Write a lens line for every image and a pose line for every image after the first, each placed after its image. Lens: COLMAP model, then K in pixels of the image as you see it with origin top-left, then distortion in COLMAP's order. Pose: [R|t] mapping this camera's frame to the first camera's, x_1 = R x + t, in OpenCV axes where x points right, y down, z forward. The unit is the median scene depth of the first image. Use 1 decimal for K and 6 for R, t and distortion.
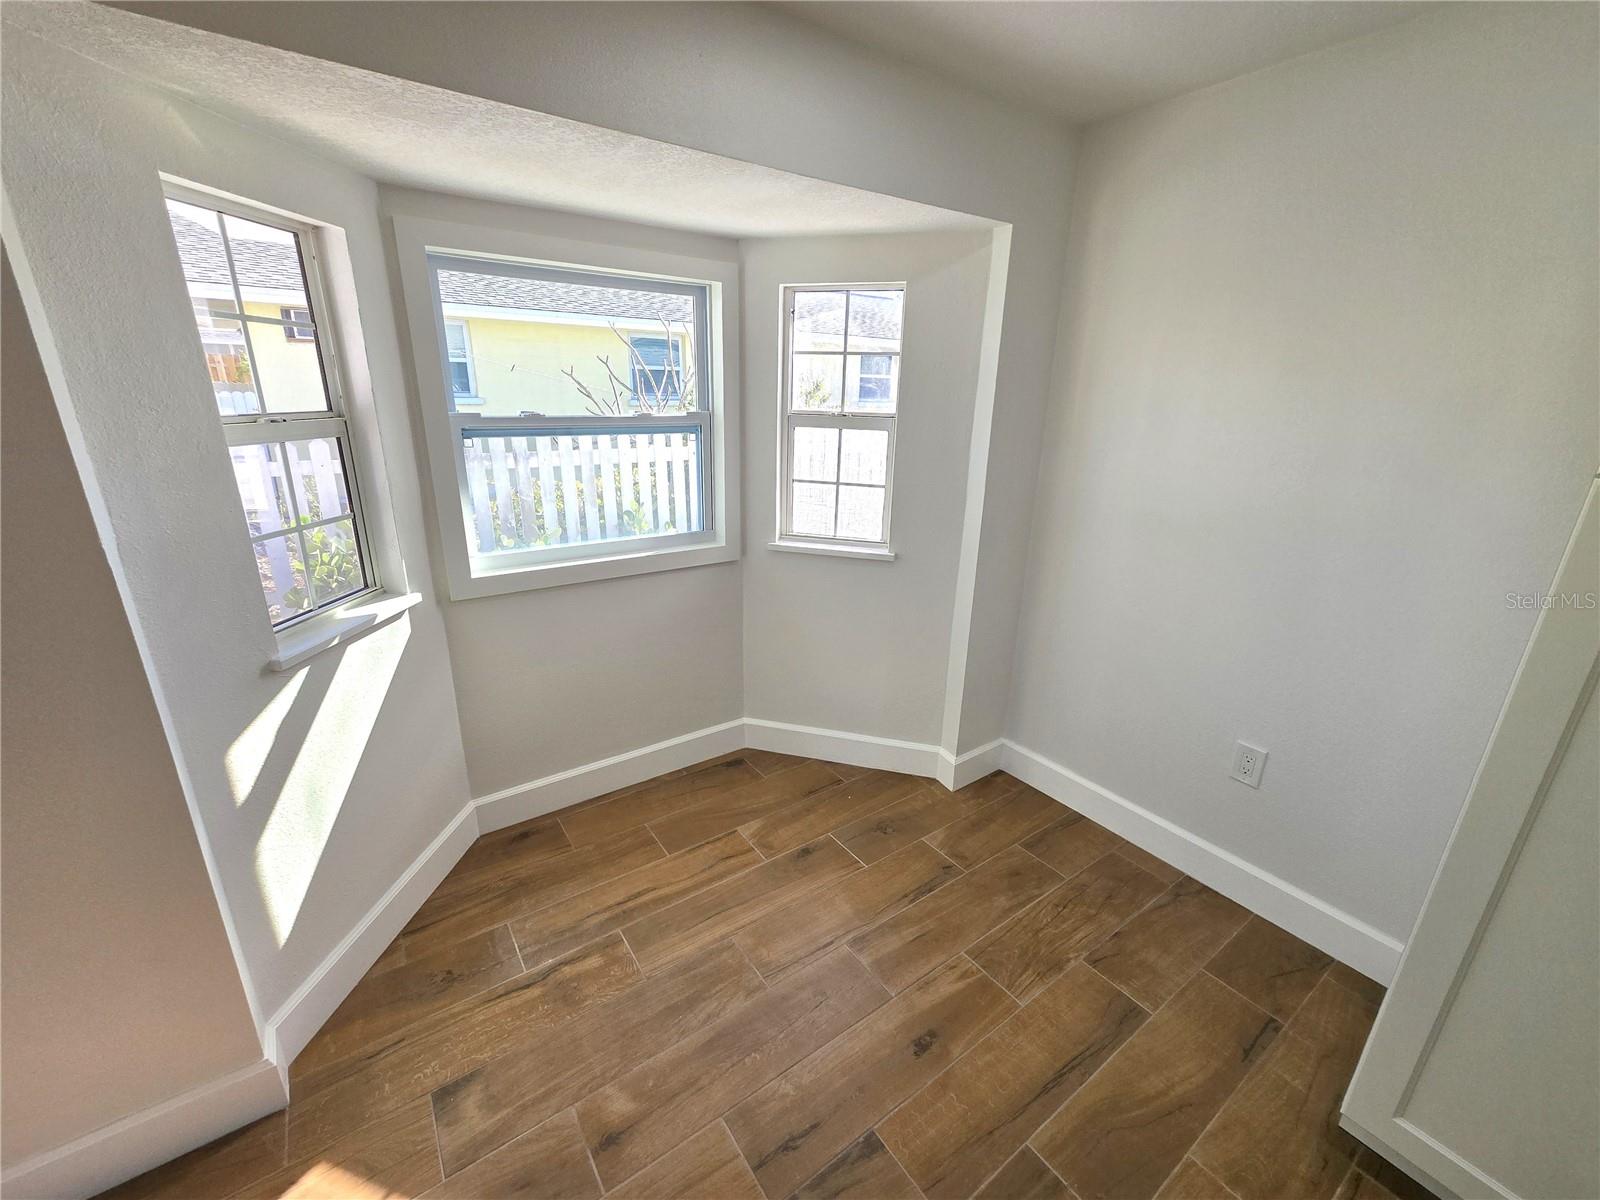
lens RADIAL K [[652.1, 0, 808.9], [0, 652.1, 599.7], [0, 0, 1]] dist [-0.002207, 0.000413]
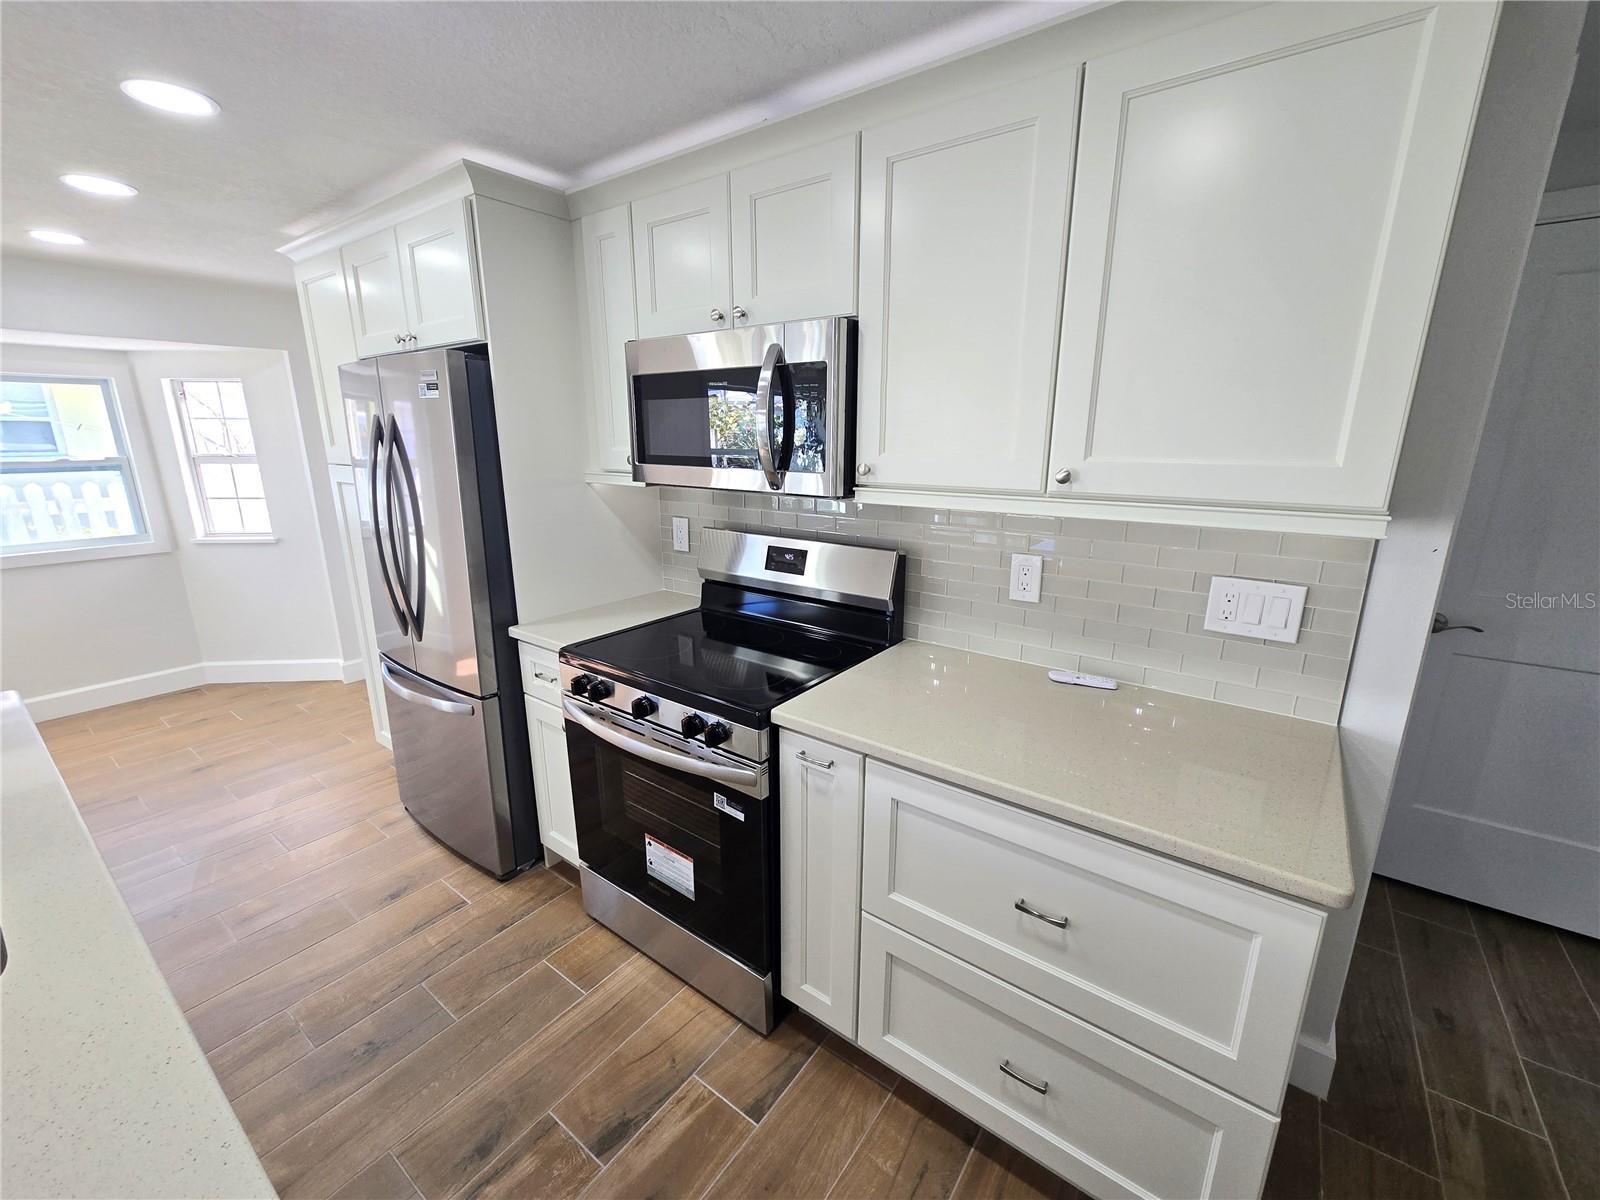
lens RADIAL K [[652.1, 0, 799.9], [0, 652.1, 601.3], [0, 0, 1]] dist [-0.002207, 0.000413]
pose [[0.948008, -0.097556, 0.302926, 0.846233], [0.116182, 0.992251, -0.044044, 0.303113], [-0.296282, 0.076949, 0.951996, -0.908682]]
